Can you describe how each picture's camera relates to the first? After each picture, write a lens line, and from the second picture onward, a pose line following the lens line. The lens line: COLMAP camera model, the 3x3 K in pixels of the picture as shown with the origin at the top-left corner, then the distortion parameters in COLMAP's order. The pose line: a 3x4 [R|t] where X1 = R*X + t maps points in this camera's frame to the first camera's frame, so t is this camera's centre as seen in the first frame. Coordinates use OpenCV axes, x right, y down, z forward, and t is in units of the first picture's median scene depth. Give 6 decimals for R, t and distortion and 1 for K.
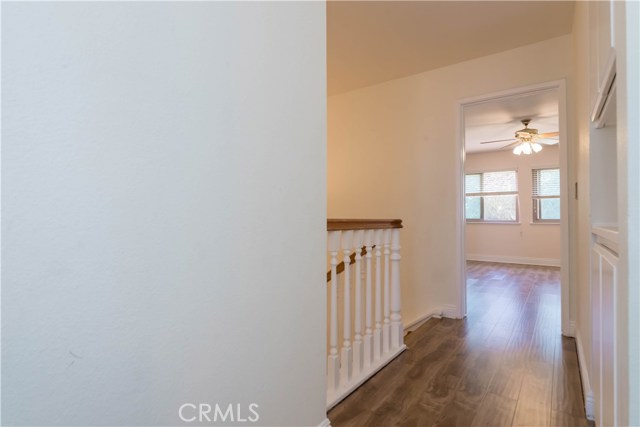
lens RADIAL K [[331.8, 0, 318.3], [0, 331.8, 211.9], [0, 0, 1]] dist [-0.003777, 0.000329]
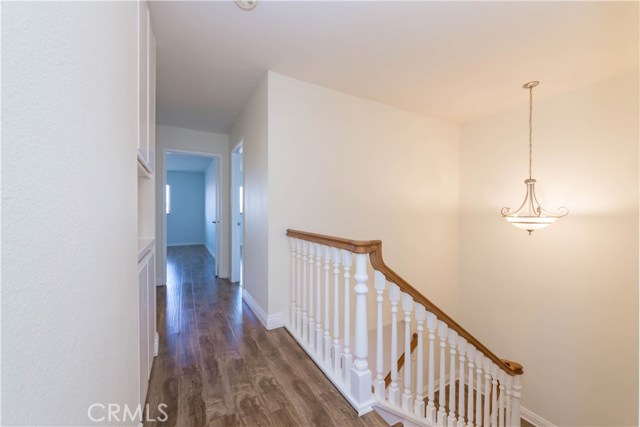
lens RADIAL K [[262.6, 0, 321.5], [0, 262.6, 213.4], [0, 0, 1]] dist [0.000795, 0.000763]
pose [[-0.426453, 0.012169, -0.904428, 0.761940], [0.013495, 0.999884, 0.007091, -0.045029], [0.904409, -0.009181, -0.426567, 1.076107]]
